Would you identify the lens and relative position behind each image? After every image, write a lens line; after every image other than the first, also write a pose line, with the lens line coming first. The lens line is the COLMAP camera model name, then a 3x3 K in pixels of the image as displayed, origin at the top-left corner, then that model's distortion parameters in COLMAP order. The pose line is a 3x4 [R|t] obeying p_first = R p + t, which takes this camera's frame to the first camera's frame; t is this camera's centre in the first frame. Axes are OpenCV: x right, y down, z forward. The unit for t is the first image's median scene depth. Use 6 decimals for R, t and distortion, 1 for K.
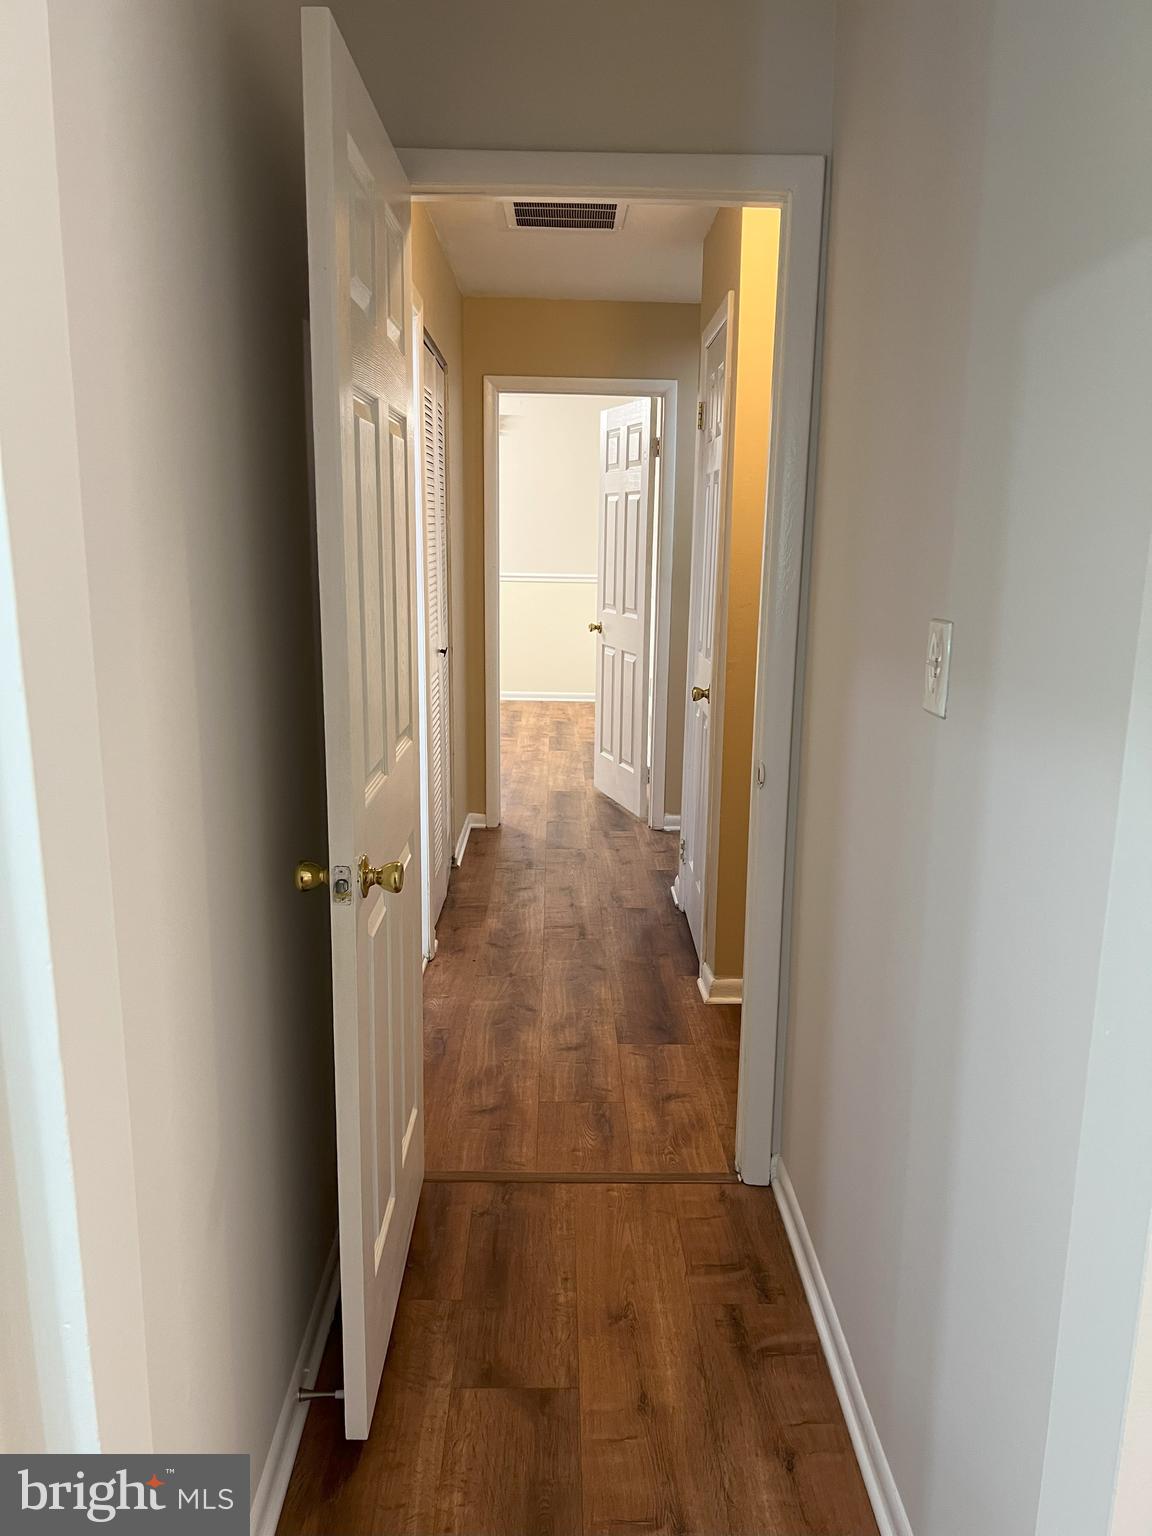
lens RADIAL K [[1166.4, 0, 572.7], [0, 1166.4, 774.3], [0, 0, 1]] dist [0.041622, -0.036856]
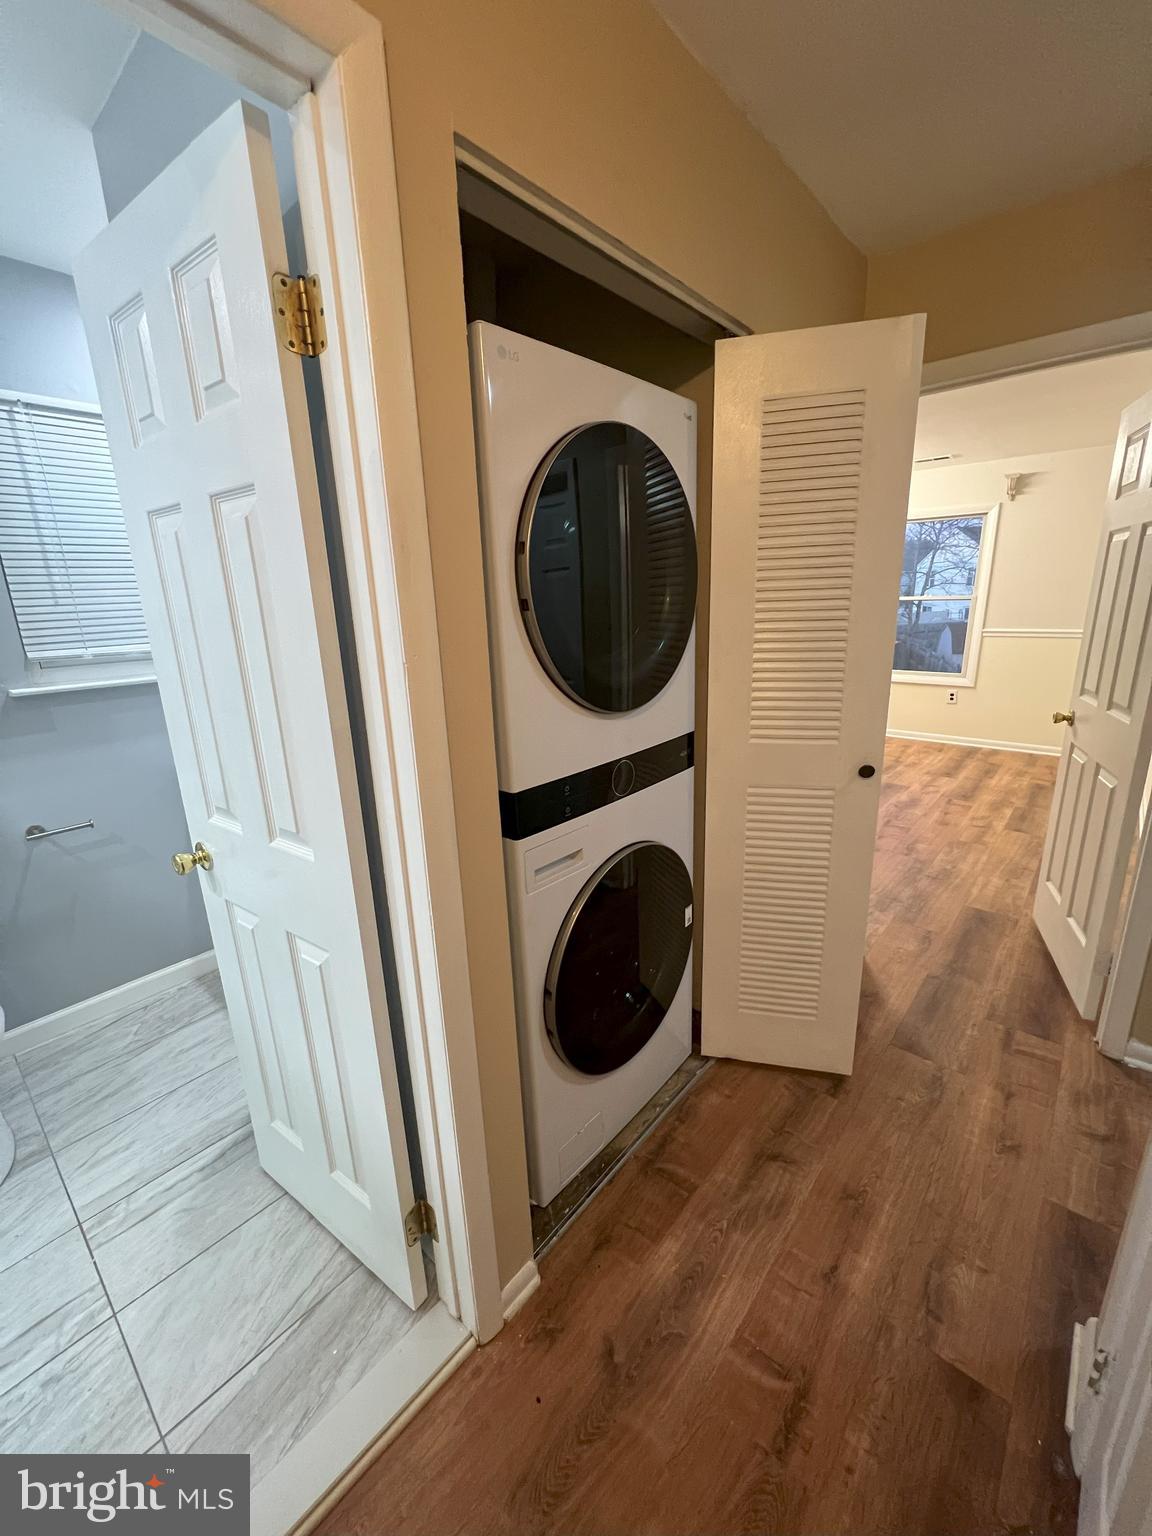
lens RADIAL K [[618.9, 0, 572.5], [0, 618.9, 760.6], [0, 0, 1]] dist [0.000551, 0.000061]
pose [[0.741239, 0.134171, -0.657695, 0.053853], [-0.095577, 0.990932, 0.094435, -0.114281], [0.664401, -0.007138, 0.747342, 0.535537]]
